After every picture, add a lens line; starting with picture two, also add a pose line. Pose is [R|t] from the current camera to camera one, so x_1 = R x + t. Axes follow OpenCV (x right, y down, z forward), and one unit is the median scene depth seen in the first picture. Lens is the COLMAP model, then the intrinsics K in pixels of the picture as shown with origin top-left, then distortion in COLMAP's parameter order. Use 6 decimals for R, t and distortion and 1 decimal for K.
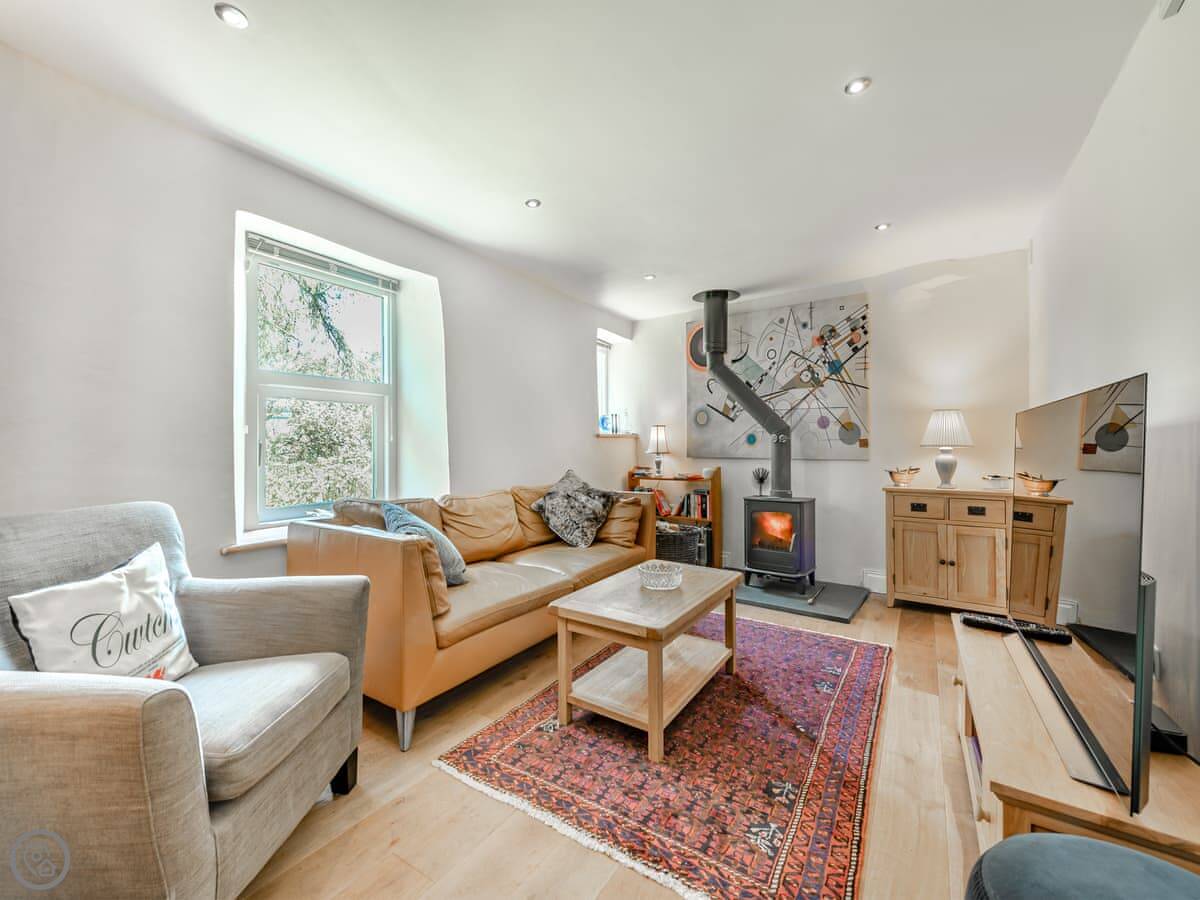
lens RADIAL K [[478.7, 0, 600.7], [0, 478.7, 439.0], [0, 0, 1]] dist [0.019272, -0.005973]
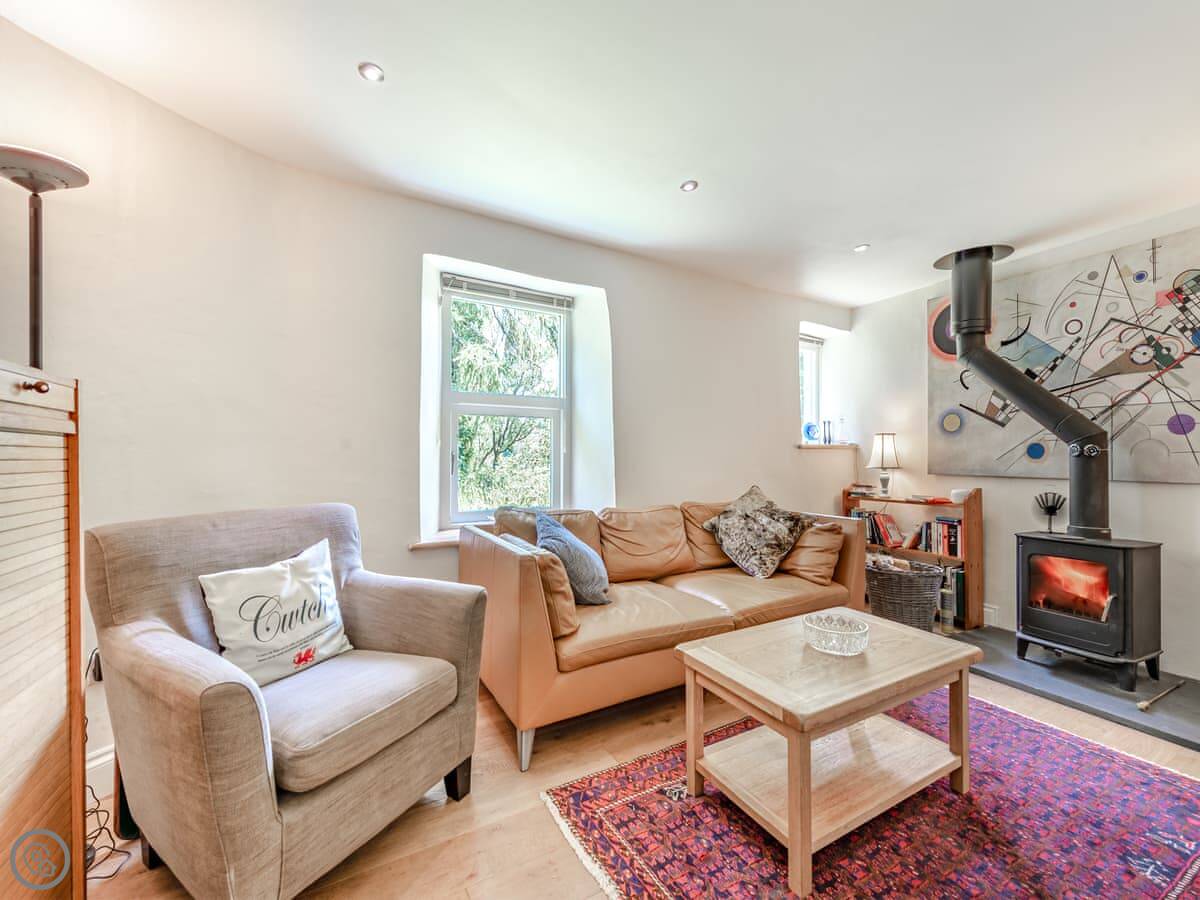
lens RADIAL K [[473.9, 0, 600.0], [0, 473.9, 450.0], [0, 0, 1]] dist [0.017232, -0.005039]
pose [[0.889996, -0.000511, -0.455968, 0.143289], [0.000509, 1.000000, -0.000127, -0.002349], [0.455968, -0.000119, 0.889996, 0.175783]]
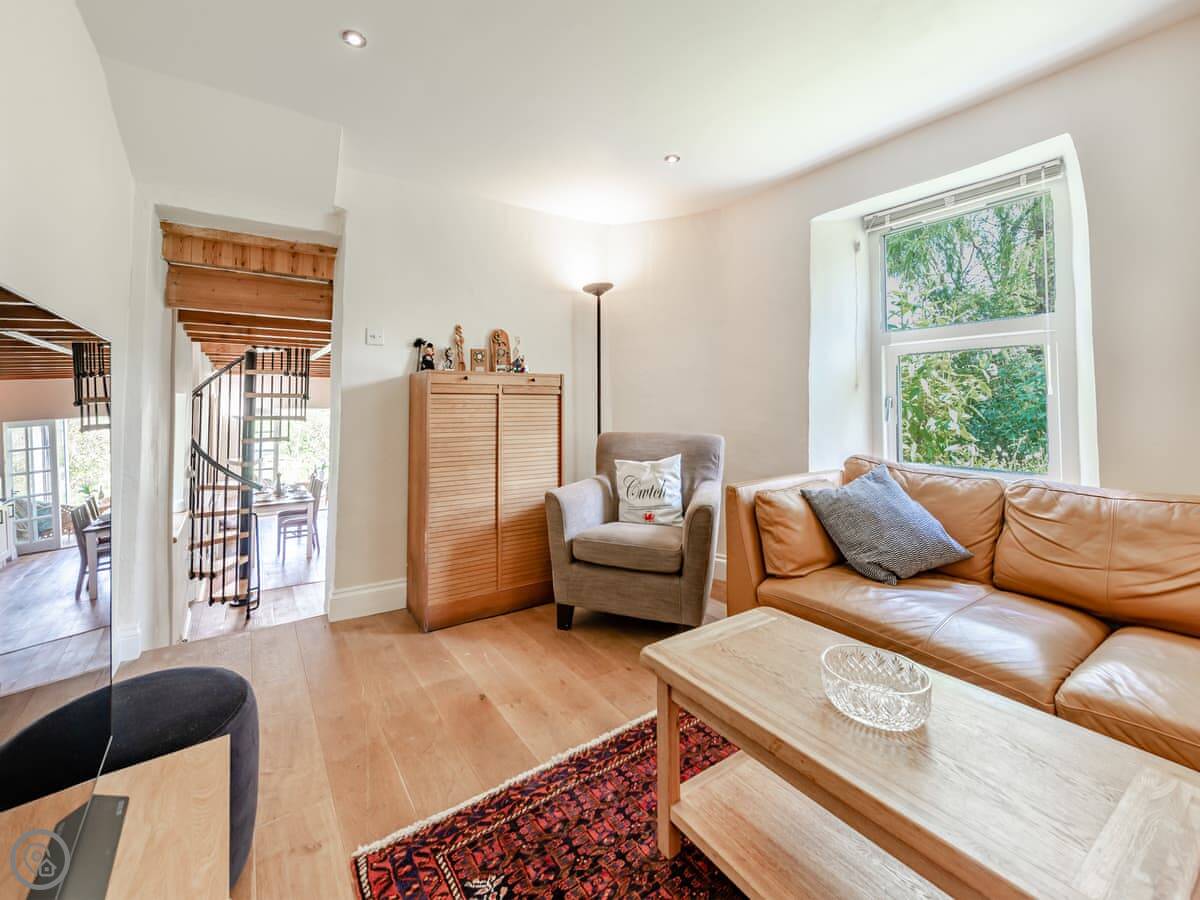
lens RADIAL K [[522.4, 0, 615.9], [0, 522.4, 383.5], [0, 0, 1]] dist [0.021718, -0.009074]
pose [[-0.357504, -0.034405, -0.933278, 0.715027], [0.015581, 0.998962, -0.042796, 0.014631], [0.933782, -0.029841, -0.356597, 0.991245]]
